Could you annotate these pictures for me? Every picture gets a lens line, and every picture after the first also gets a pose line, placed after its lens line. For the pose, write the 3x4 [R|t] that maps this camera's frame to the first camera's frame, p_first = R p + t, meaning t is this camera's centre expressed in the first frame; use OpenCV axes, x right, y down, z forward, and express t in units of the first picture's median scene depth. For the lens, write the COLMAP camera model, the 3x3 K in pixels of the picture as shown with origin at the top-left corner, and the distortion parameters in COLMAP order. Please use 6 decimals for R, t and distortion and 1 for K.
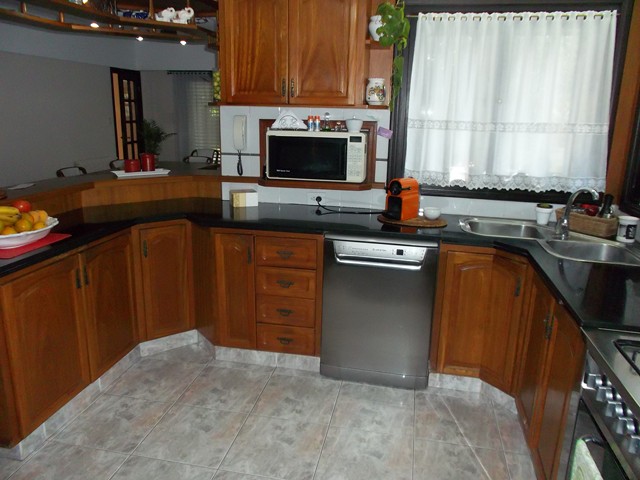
lens RADIAL K [[489.6, 0, 320.0], [0, 489.6, 240.0], [0, 0, 1]] dist [-0.075360, 0.096840]
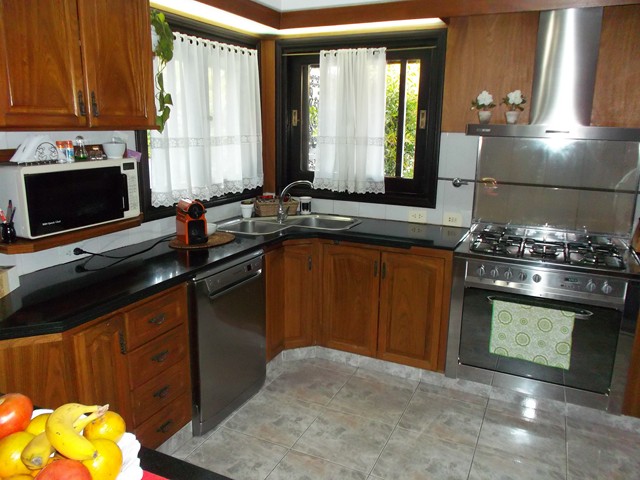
lens RADIAL K [[489.6, 0, 320.0], [0, 489.6, 240.0], [0, 0, 1]] dist [-0.075360, 0.096840]
pose [[0.239092, -0.243548, 0.939957, -0.651403], [0.236716, 0.953446, 0.186831, -0.162310], [-0.941701, 0.177833, 0.285613, 0.473664]]
